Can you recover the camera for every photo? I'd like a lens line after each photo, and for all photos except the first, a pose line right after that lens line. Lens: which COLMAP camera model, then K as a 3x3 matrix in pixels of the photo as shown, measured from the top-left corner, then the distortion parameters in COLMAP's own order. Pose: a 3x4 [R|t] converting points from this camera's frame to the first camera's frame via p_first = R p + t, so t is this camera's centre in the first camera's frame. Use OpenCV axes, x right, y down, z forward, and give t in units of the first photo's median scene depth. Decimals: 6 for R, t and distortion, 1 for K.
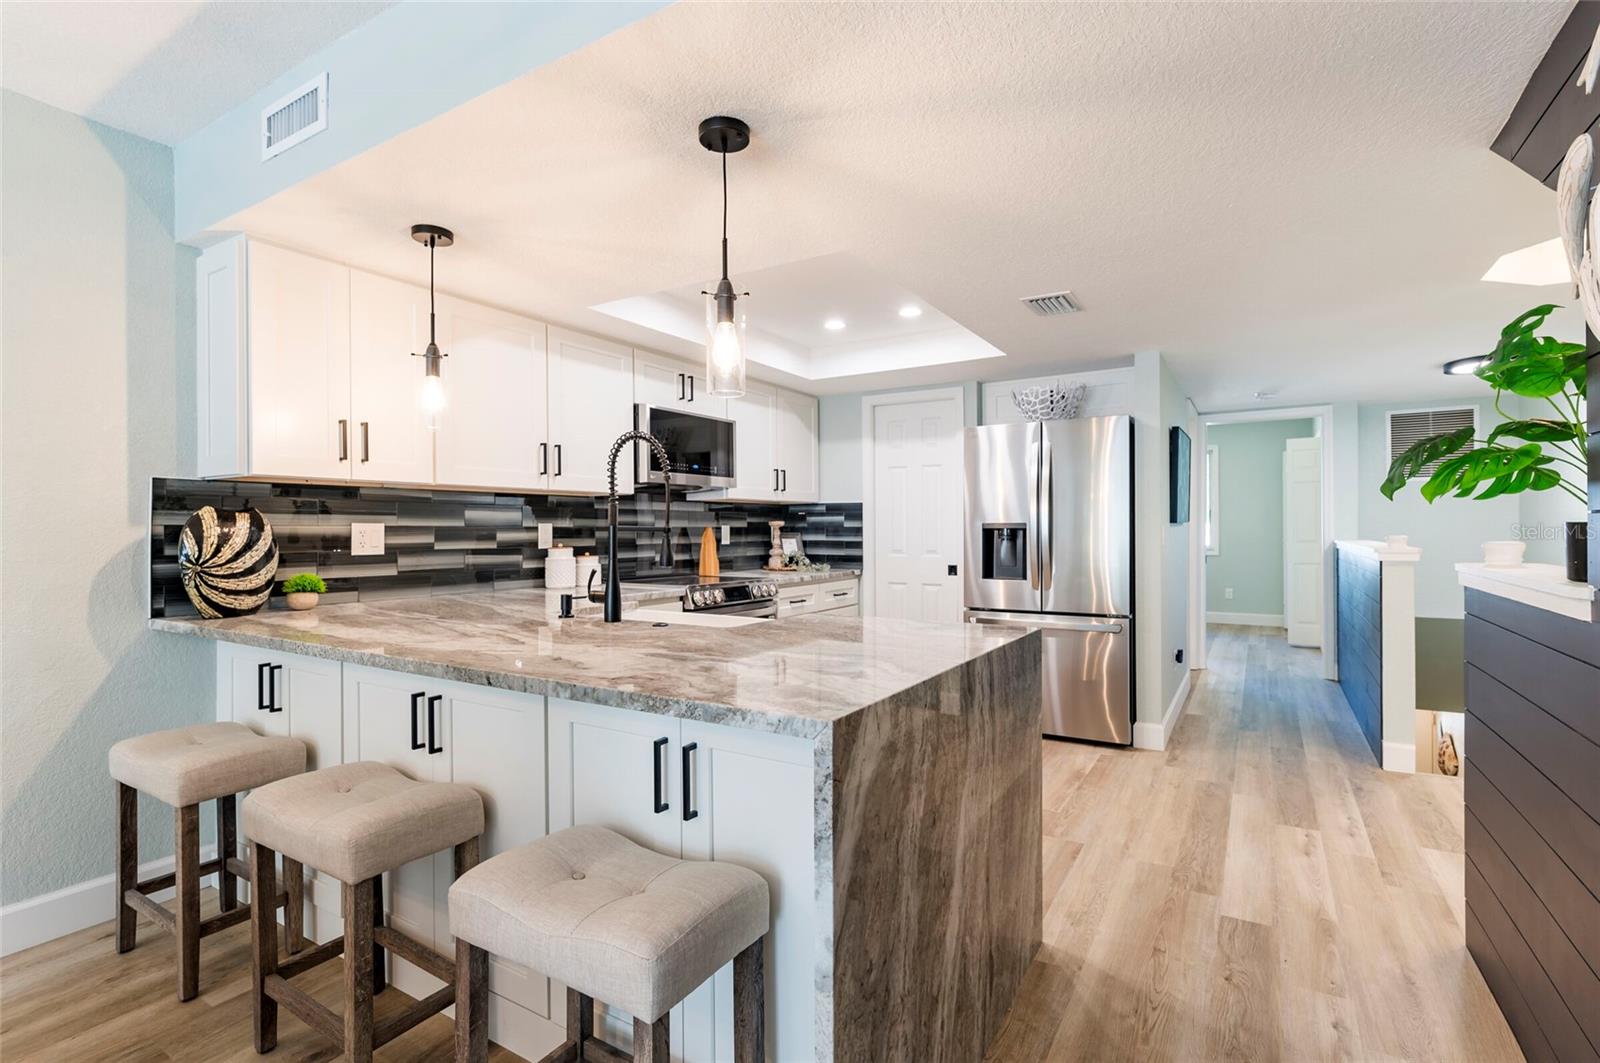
lens RADIAL K [[750.5, 0, 801.9], [0, 750.5, 531.2], [0, 0, 1]] dist [-0.000774, -0.000220]
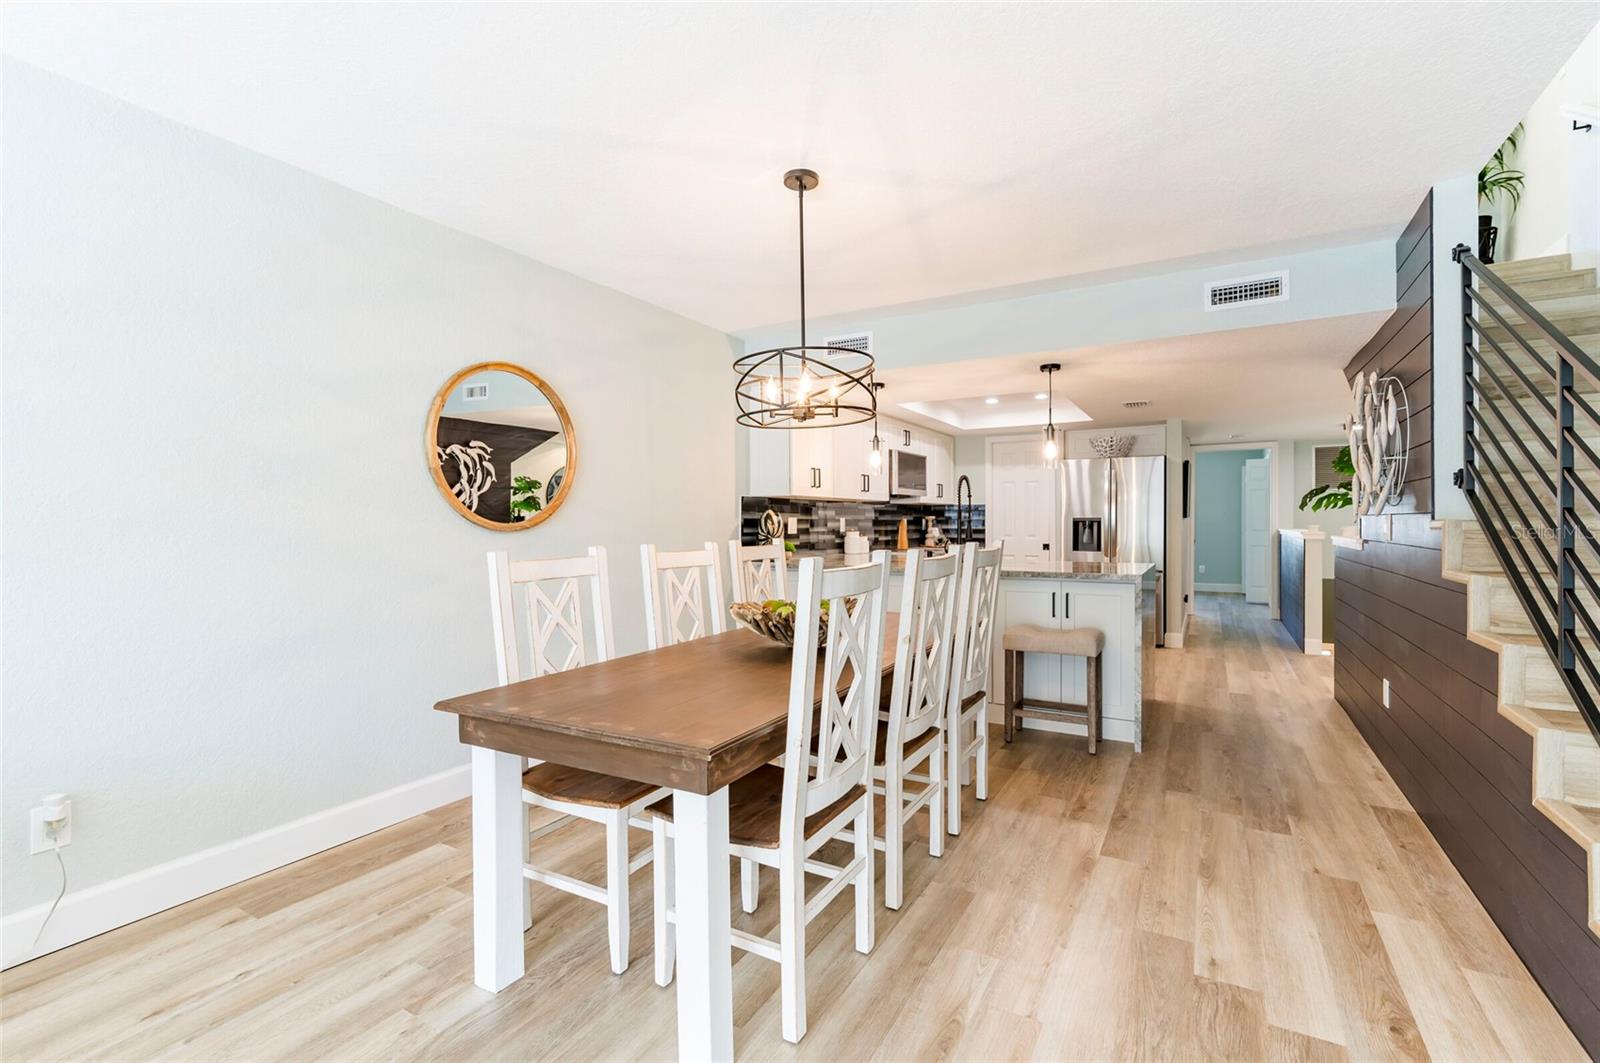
lens RADIAL K [[706.5, 0, 800.0], [0, 706.5, 531.5], [0, 0, 1]] dist [-0.002357, -0.000028]
pose [[0.999702, 0.001652, 0.024365, -0.408924], [-0.001907, 0.999944, 0.010449, 0.004594], [-0.024346, -0.010492, 0.999649, -0.564633]]
